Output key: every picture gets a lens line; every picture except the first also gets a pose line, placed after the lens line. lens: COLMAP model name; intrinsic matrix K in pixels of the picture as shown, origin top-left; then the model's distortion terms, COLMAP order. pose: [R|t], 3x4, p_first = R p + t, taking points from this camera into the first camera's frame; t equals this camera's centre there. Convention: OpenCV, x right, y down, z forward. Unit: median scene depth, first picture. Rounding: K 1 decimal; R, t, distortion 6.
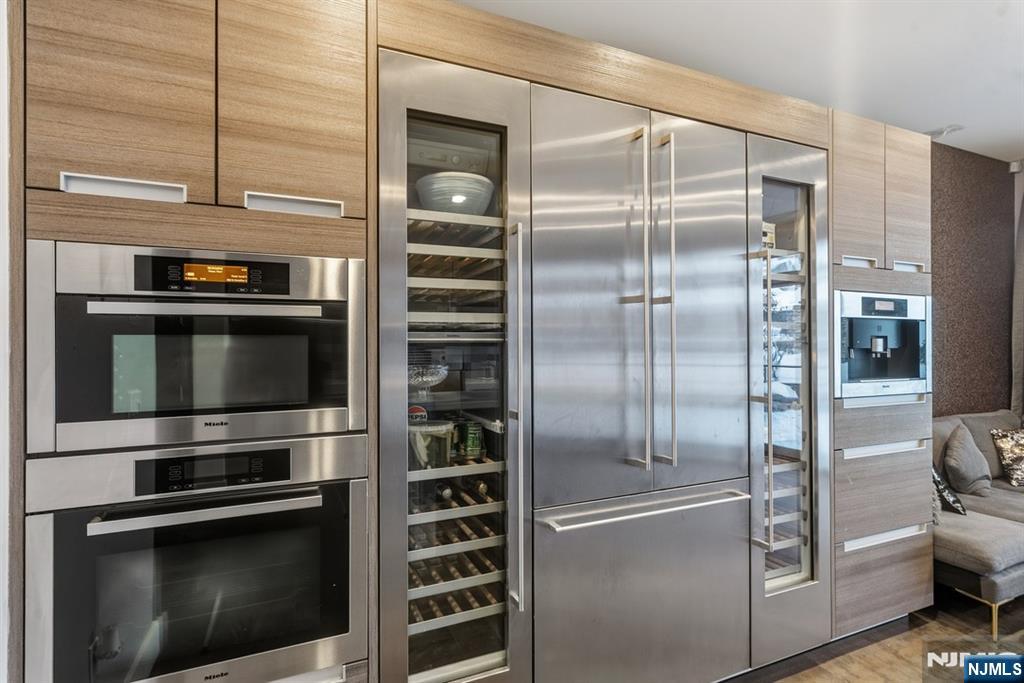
lens RADIAL K [[499.9, 0, 512.0], [0, 499.9, 341.5], [0, 0, 1]] dist [0.002558, 0.000103]
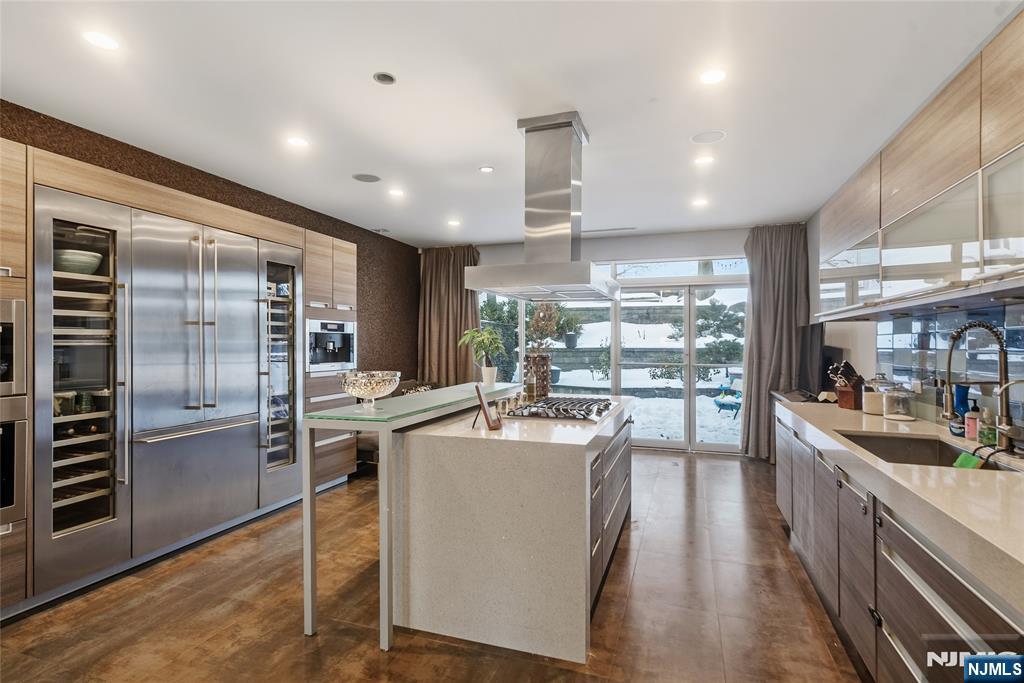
lens RADIAL K [[499.9, 0, 512.0], [0, 499.9, 341.5], [0, 0, 1]] dist [0.002558, 0.000103]
pose [[0.674299, 0.002477, 0.738454, -0.280240], [-0.000381, 0.999995, -0.003007, -0.005047], [-0.738458, 0.001746, 0.674297, -0.962828]]
